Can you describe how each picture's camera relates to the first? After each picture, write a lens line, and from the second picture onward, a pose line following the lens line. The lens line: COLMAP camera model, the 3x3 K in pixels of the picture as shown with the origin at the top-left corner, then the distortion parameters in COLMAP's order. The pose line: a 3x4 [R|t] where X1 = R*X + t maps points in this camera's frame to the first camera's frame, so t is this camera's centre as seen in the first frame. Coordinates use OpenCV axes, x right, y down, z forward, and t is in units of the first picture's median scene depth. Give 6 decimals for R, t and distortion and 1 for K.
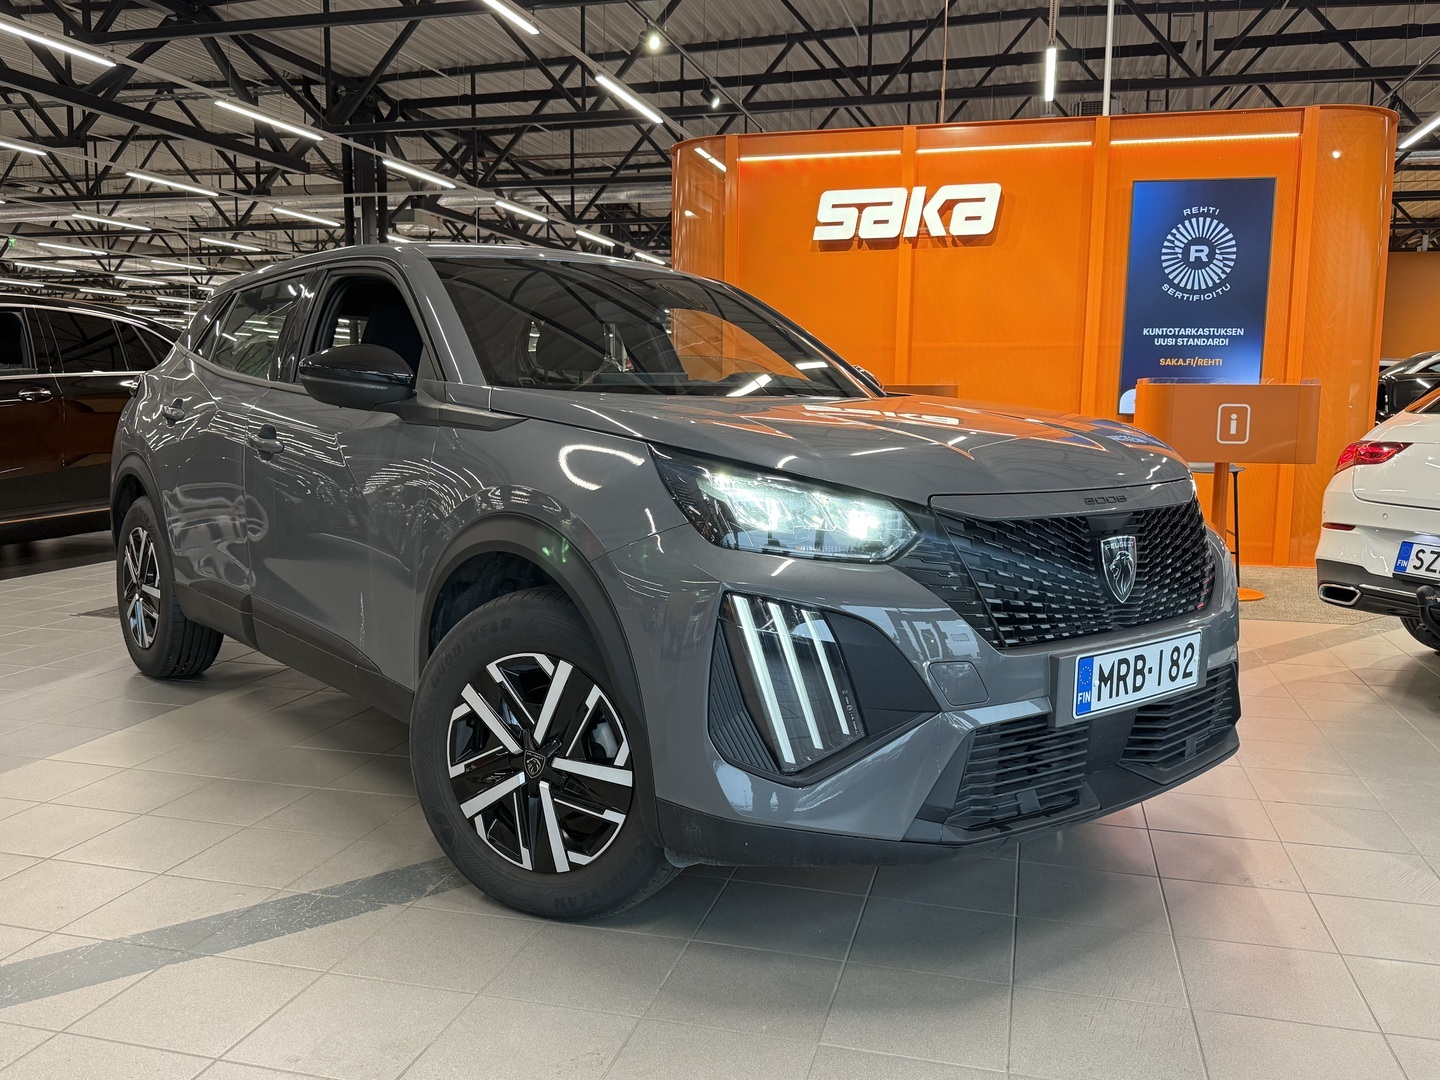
lens RADIAL K [[1193.9, 0, 723.1], [0, 1193.9, 536.8], [0, 0, 1]] dist [0.183838, -0.276193]
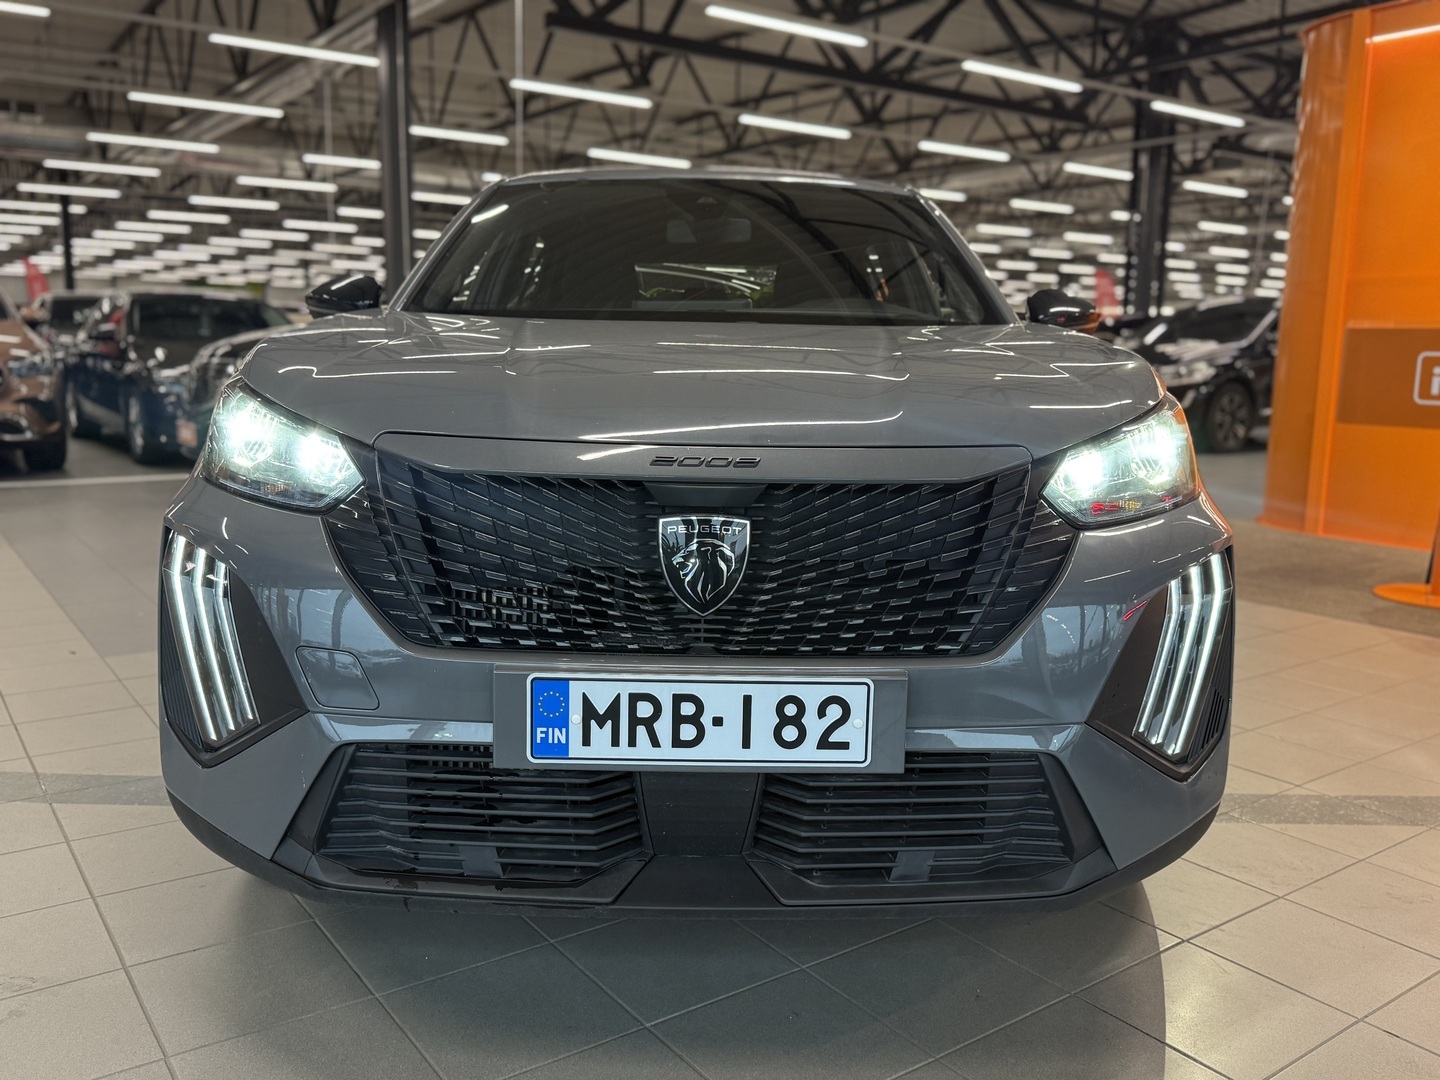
lens RADIAL K [[1193.9, 0, 723.1], [0, 1193.9, 536.8], [0, 0, 1]] dist [0.183838, -0.276193]
pose [[0.774290, 0.104372, -0.624165, 0.766147], [-0.086257, 0.994507, 0.059297, -0.030318], [0.626925, 0.007926, 0.779040, 0.500114]]
